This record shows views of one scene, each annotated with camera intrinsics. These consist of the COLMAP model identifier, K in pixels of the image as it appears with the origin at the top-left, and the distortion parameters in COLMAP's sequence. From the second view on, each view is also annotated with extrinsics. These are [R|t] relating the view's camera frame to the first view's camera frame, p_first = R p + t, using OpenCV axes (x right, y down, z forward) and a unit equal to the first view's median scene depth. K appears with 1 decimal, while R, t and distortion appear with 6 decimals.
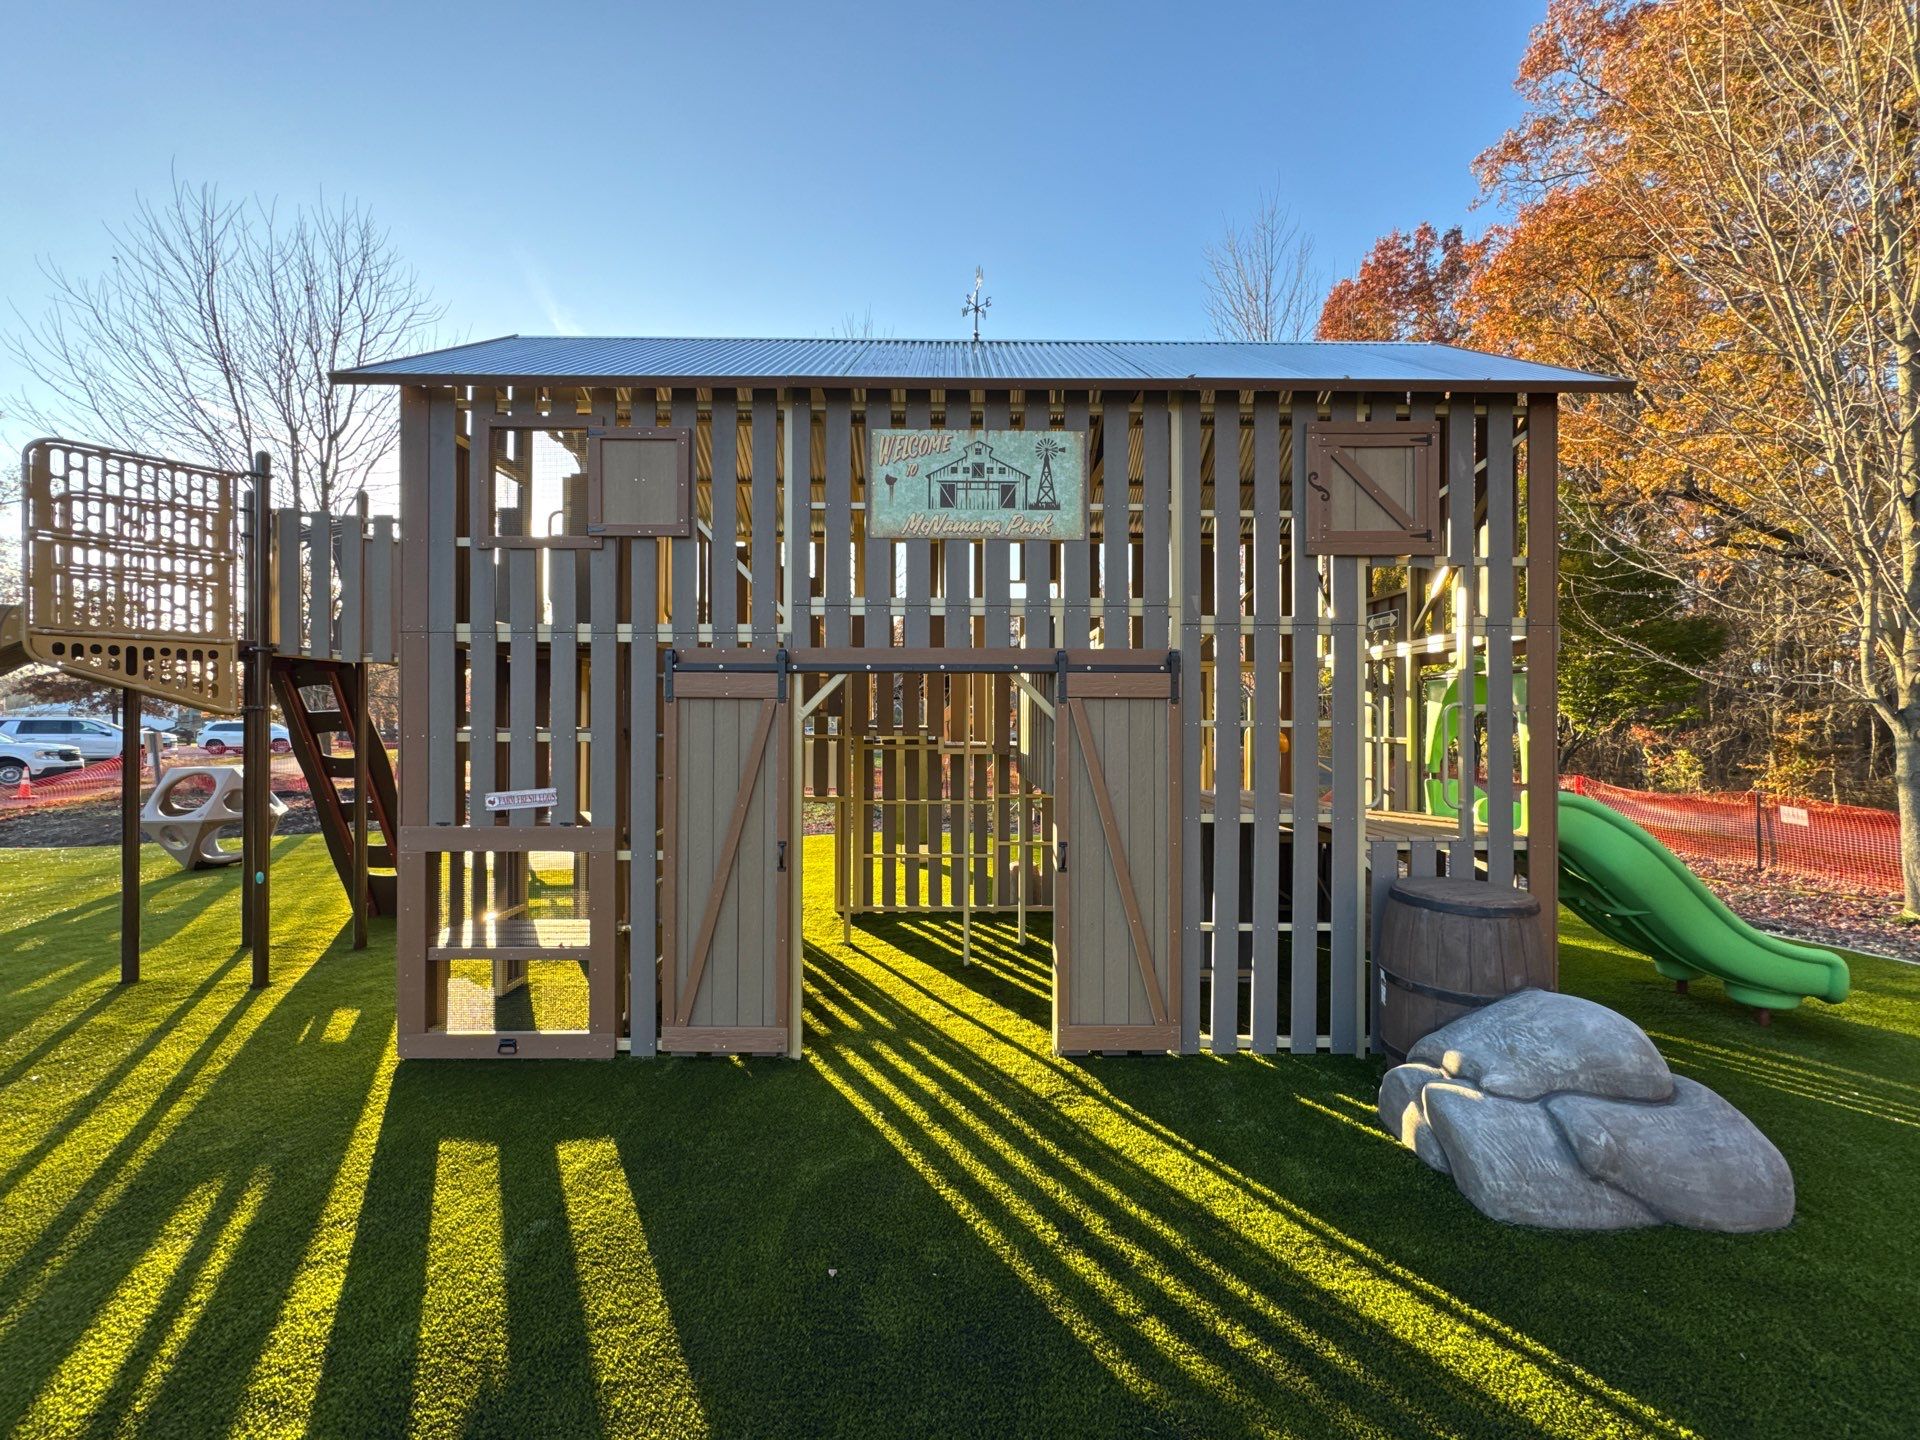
lens RADIAL K [[762.1, 0, 957.2], [0, 762.1, 718.7], [0, 0, 1]] dist [-0.003950, 0.000316]
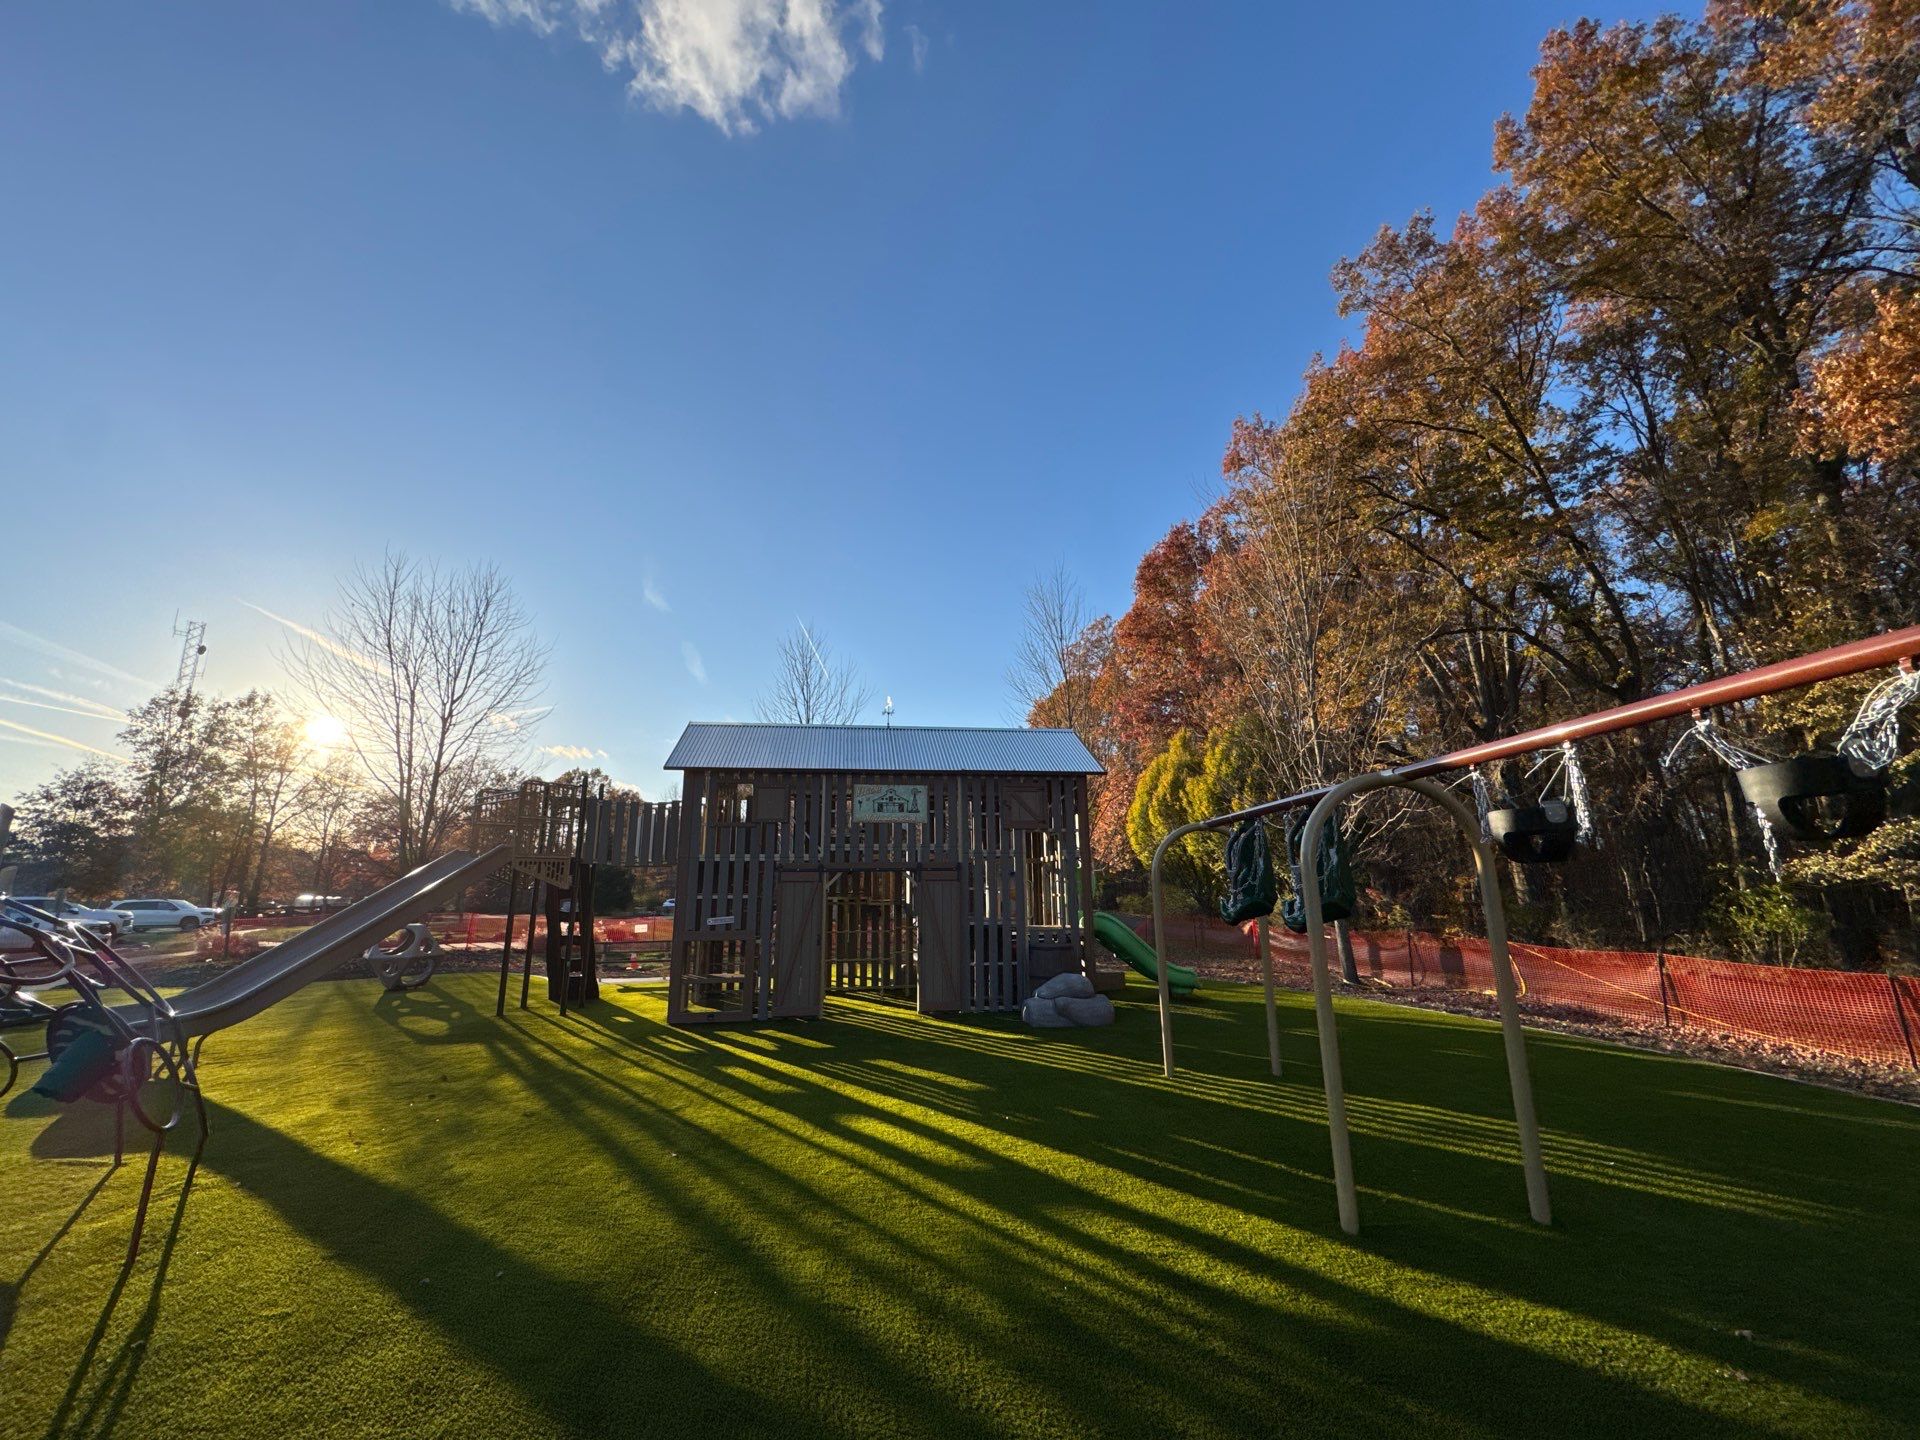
lens RADIAL K [[762.1, 0, 956.2], [0, 762.1, 716.5], [0, 0, 1]] dist [-0.003950, 0.000316]
pose [[0.990373, 0.018405, 0.137195, -0.127980], [0.012293, 0.975512, -0.219604, 0.003324], [-0.137877, 0.219177, 0.965894, -1.868722]]
